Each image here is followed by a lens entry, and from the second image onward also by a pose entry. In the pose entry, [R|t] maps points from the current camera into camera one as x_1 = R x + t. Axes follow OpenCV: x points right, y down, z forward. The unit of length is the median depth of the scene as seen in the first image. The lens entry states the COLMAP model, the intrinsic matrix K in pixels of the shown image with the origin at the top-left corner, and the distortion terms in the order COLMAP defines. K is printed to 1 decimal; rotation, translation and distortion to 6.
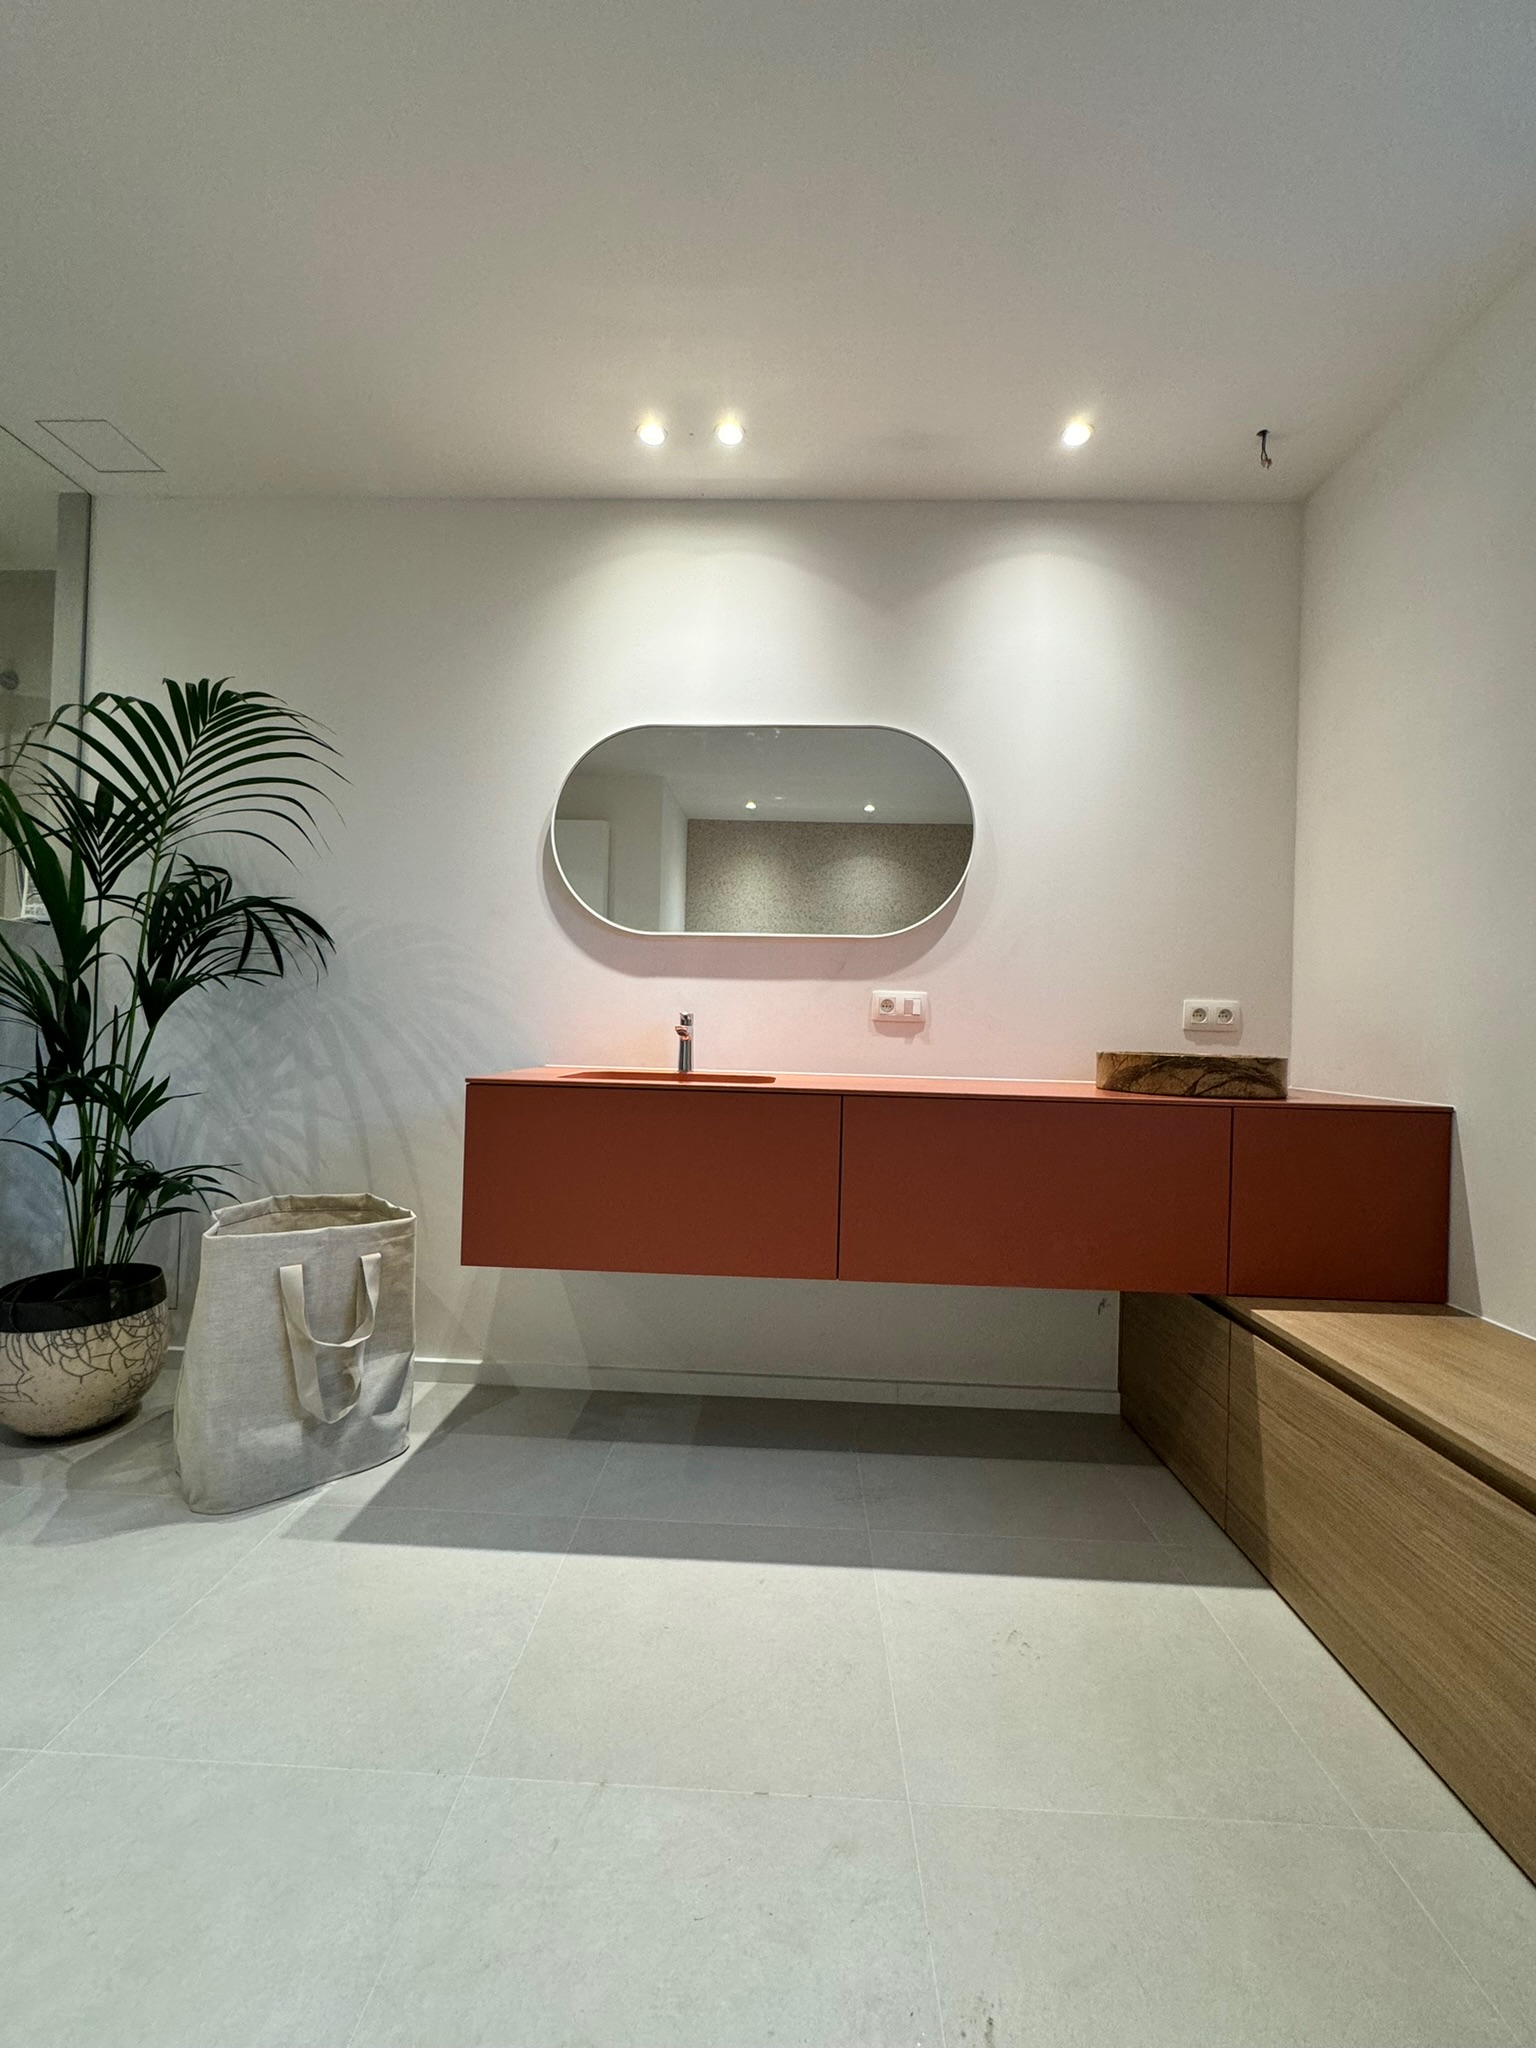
lens RADIAL K [[811.8, 0, 768.0], [0, 811.8, 1024.0], [0, 0, 1]] dist [-0.002996, 0.000870]
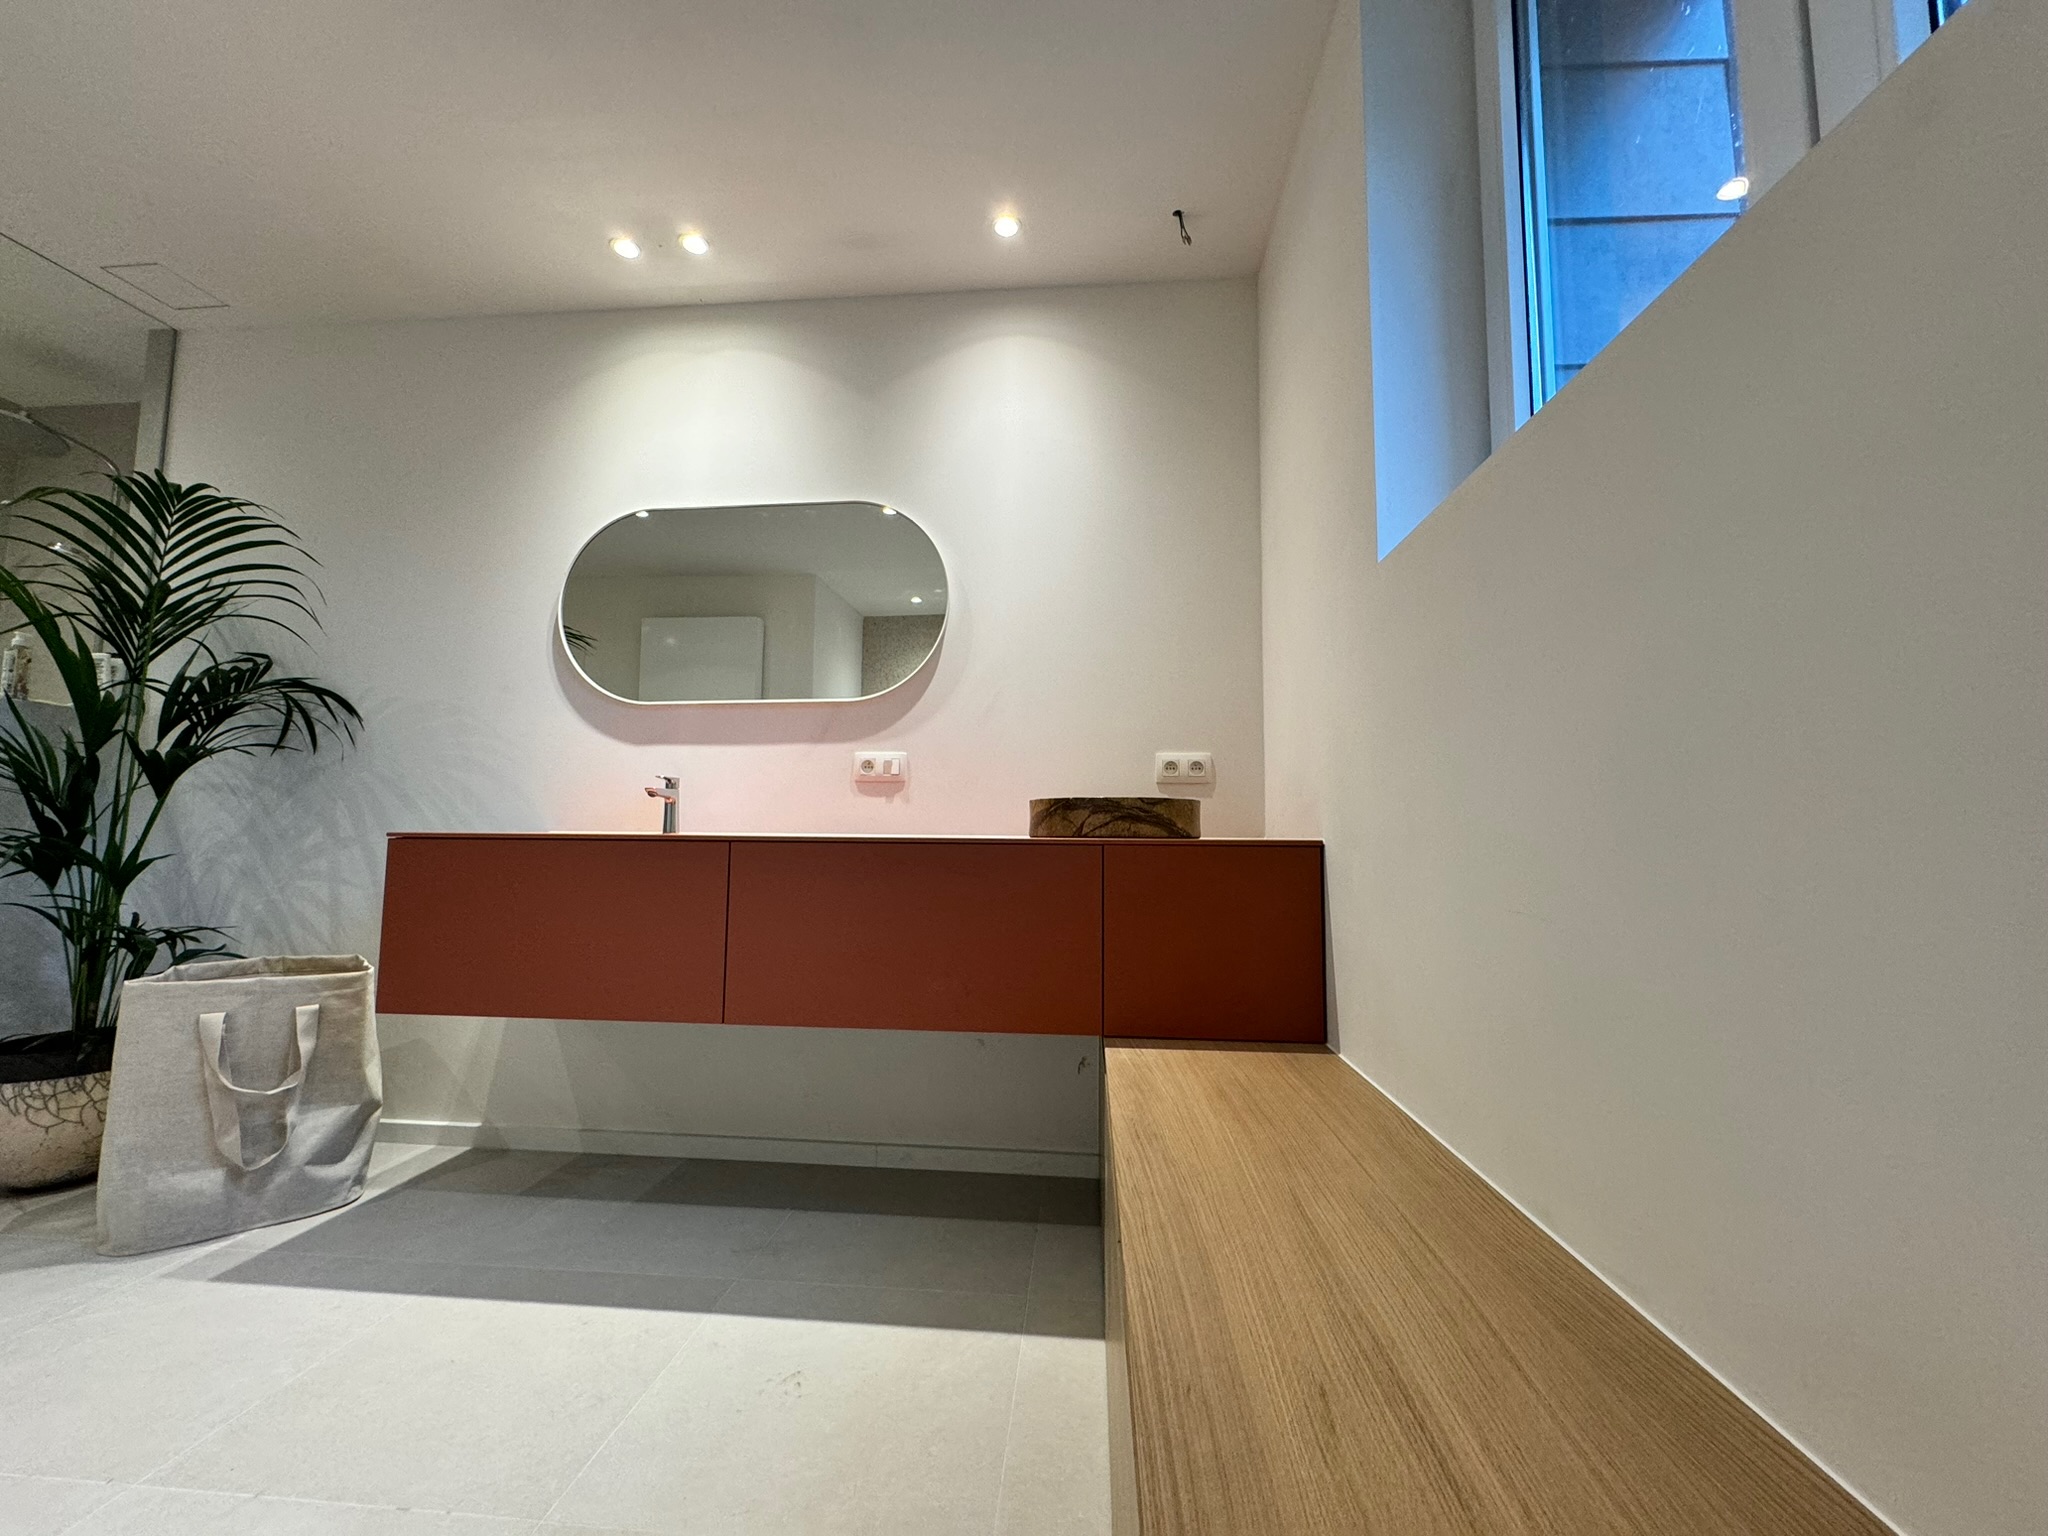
lens RADIAL K [[811.8, 0, 1024.0], [0, 811.8, 768.0], [0, 0, 1]] dist [-0.002996, 0.000870]
pose [[0.998435, -0.023033, -0.050959, 0.457184], [0.019129, 0.996939, -0.075809, 0.070535], [0.052549, 0.074716, 0.995819, -0.012864]]
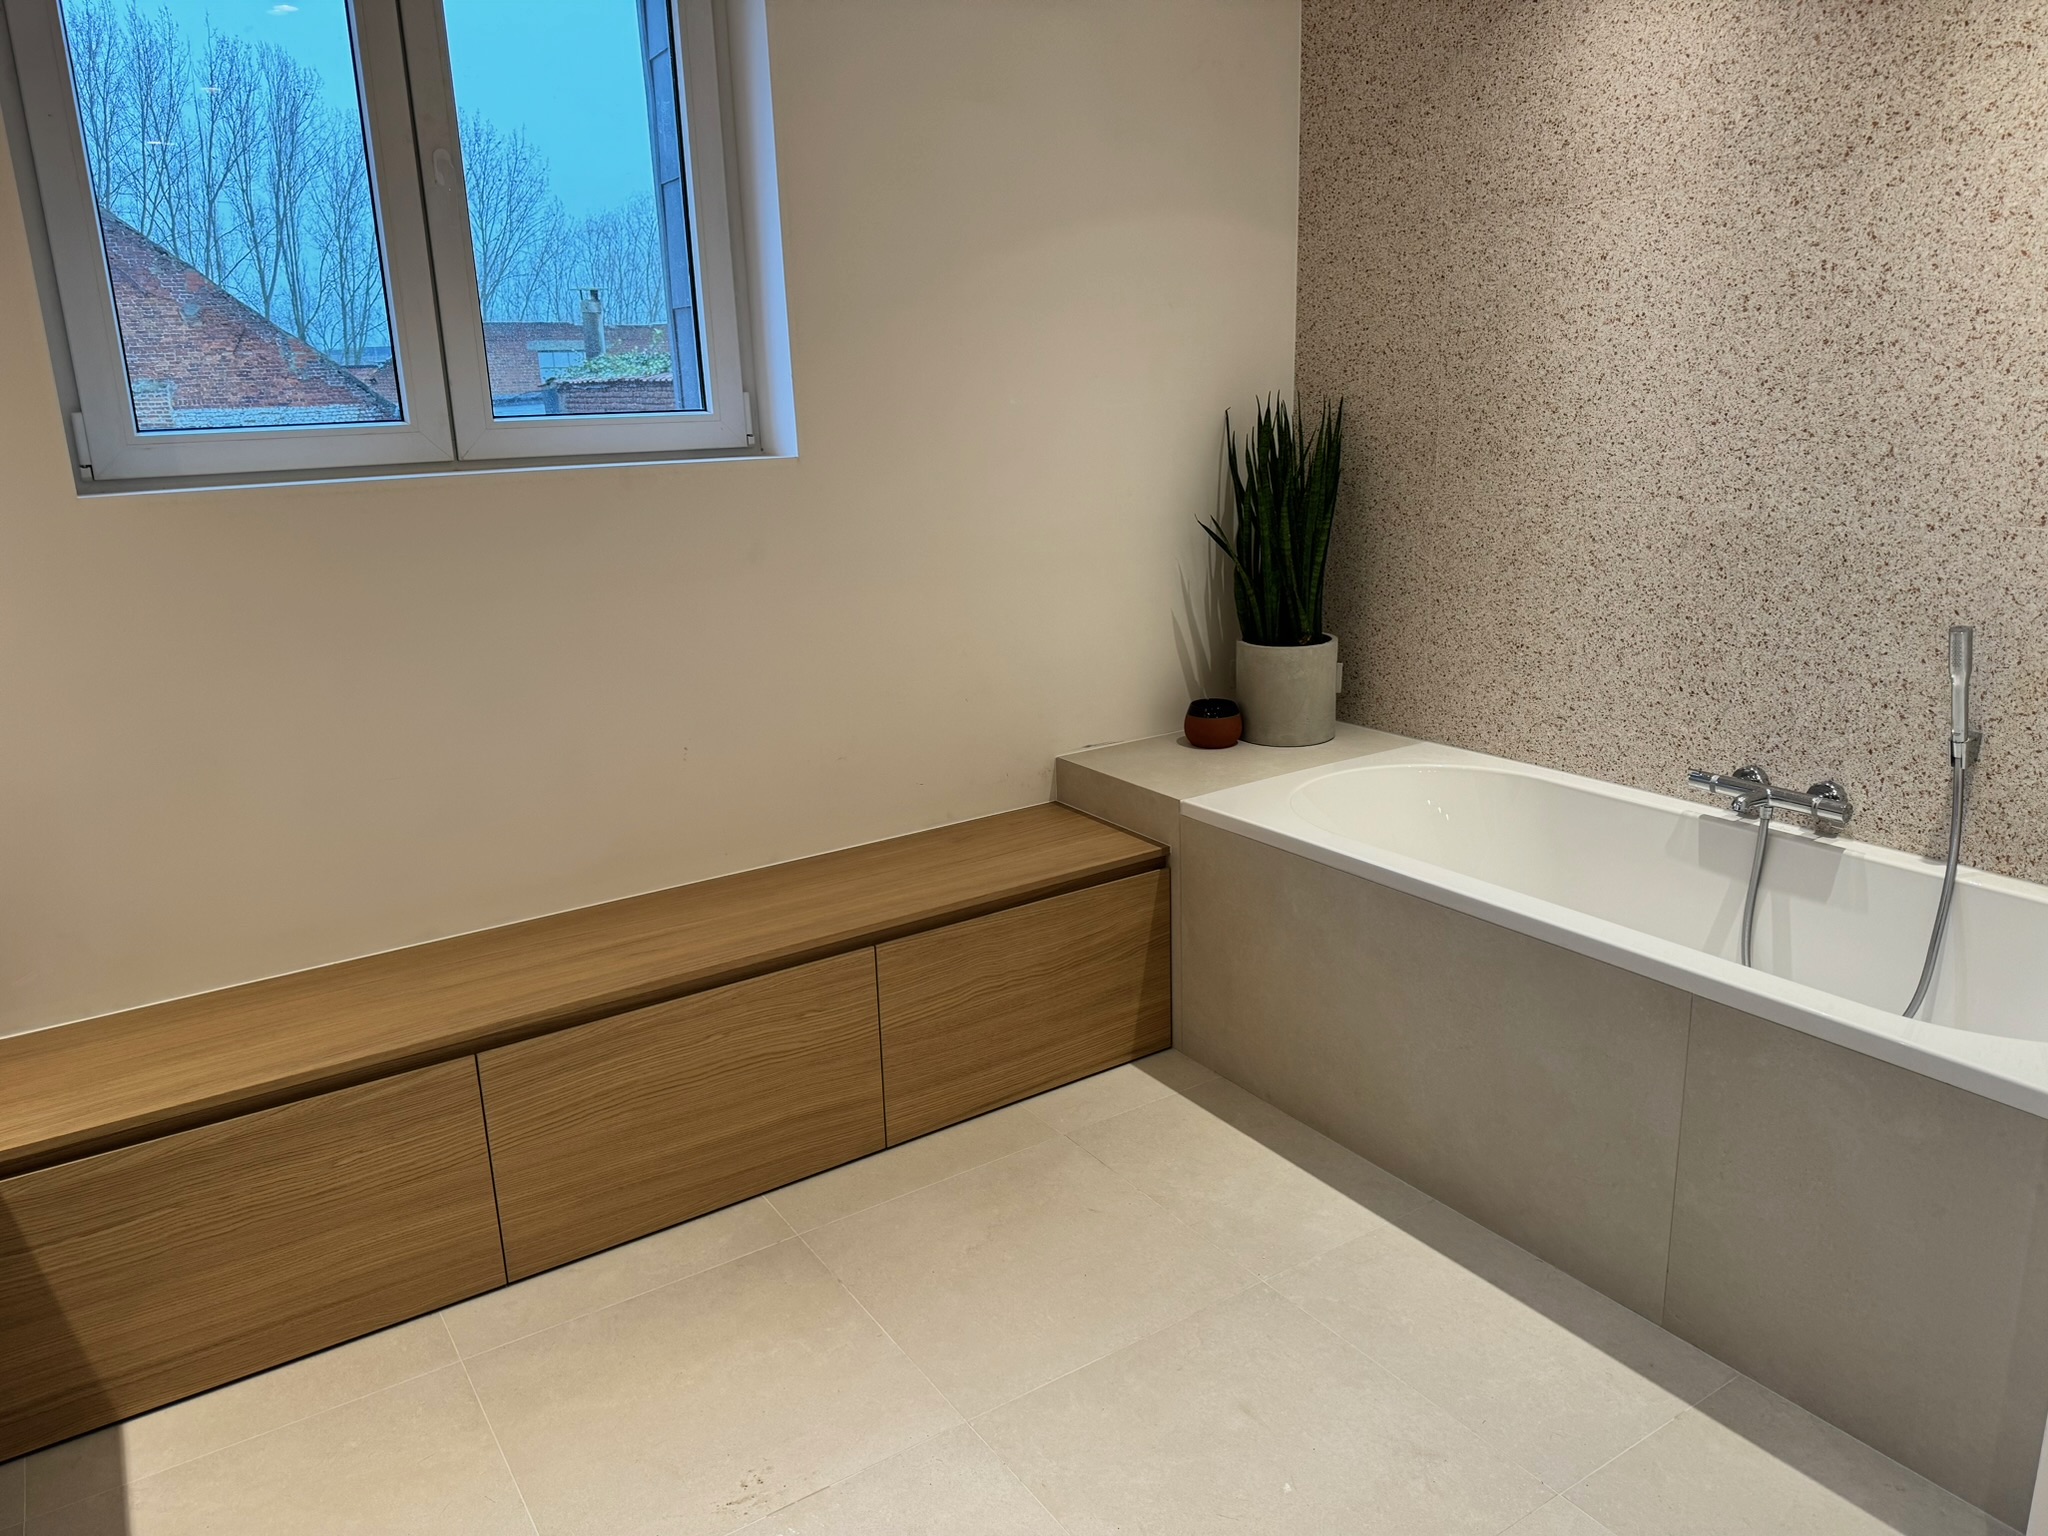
lens RADIAL K [[1431.4, 0, 1024.0], [0, 1431.4, 768.0], [0, 0, 1]] dist [0.065134, -0.086385]
pose [[-0.578734, -0.225106, 0.783834, -0.697163], [0.003496, 0.960456, 0.278410, -0.264764], [-0.815509, 0.163865, -0.555061, 0.741884]]
